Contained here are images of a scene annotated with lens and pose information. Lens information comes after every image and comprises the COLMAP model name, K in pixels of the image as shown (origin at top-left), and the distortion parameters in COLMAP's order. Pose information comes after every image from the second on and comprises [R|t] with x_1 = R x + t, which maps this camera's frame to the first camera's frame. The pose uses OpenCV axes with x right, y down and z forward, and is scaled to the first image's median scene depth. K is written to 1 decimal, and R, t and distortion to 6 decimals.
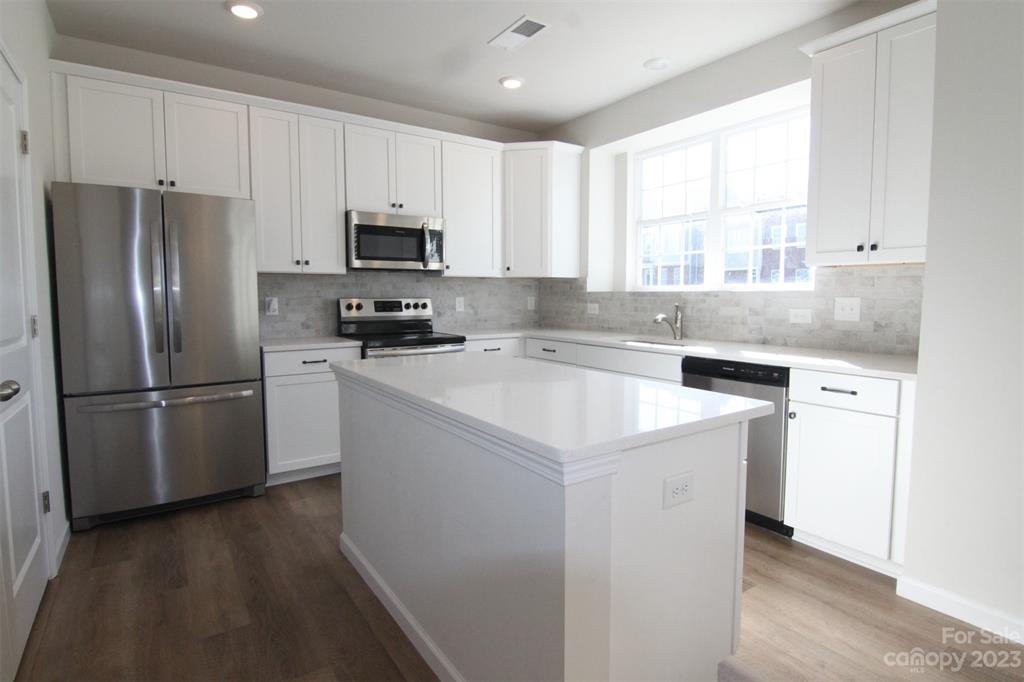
lens RADIAL K [[527.4, 0, 515.4], [0, 527.4, 334.4], [0, 0, 1]] dist [-0.003668, -0.012356]
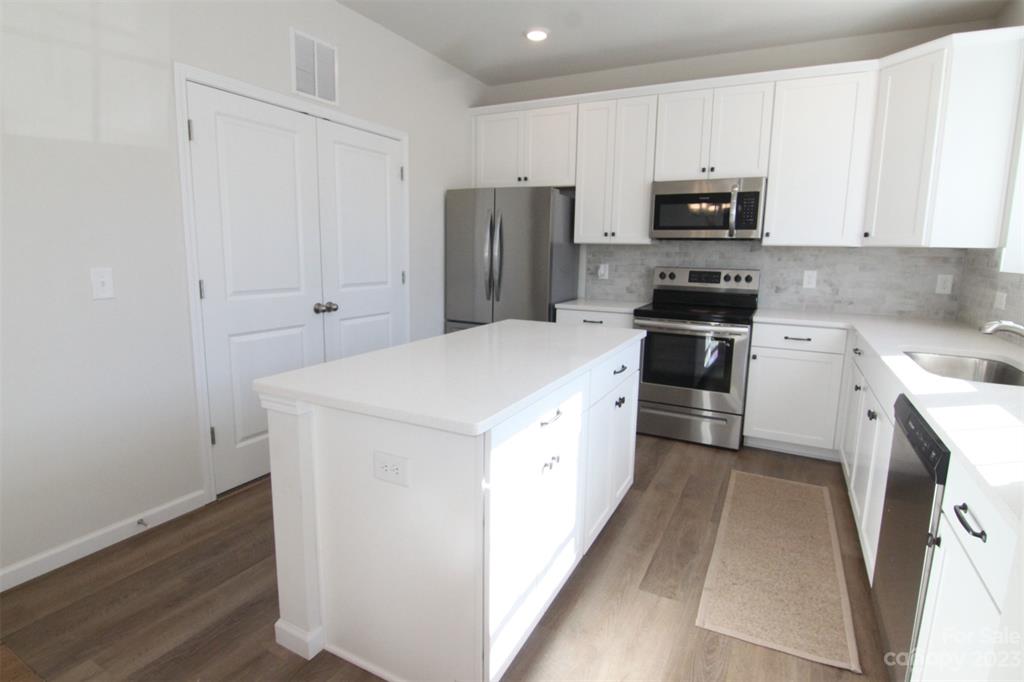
lens RADIAL K [[527.4, 0, 515.4], [0, 527.4, 334.1], [0, 0, 1]] dist [-0.003668, -0.012356]
pose [[0.469490, 0.150053, -0.870094, 0.484982], [-0.083048, 0.988589, 0.125677, -0.046317], [0.879023, 0.013255, 0.476595, 0.265272]]
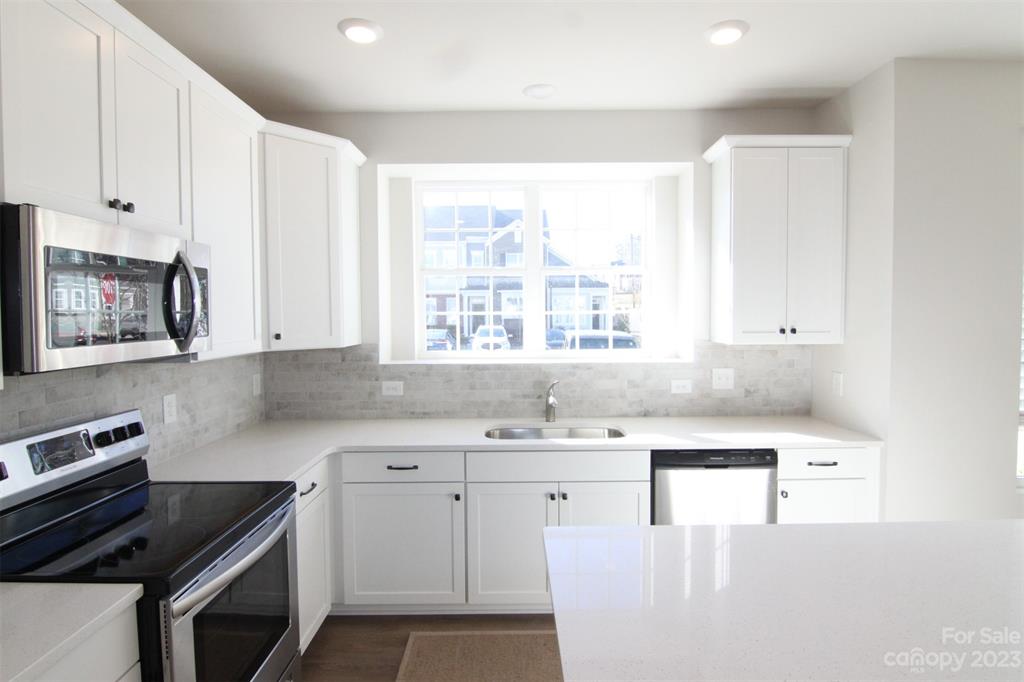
lens RADIAL K [[527.4, 0, 514.9], [0, 527.4, 331.1], [0, 0, 1]] dist [-0.003668, -0.012356]
pose [[0.567057, -0.030917, 0.823098, -0.400266], [0.069297, 0.997543, -0.010271, -0.125264], [-0.820758, 0.062862, 0.567806, 0.539314]]
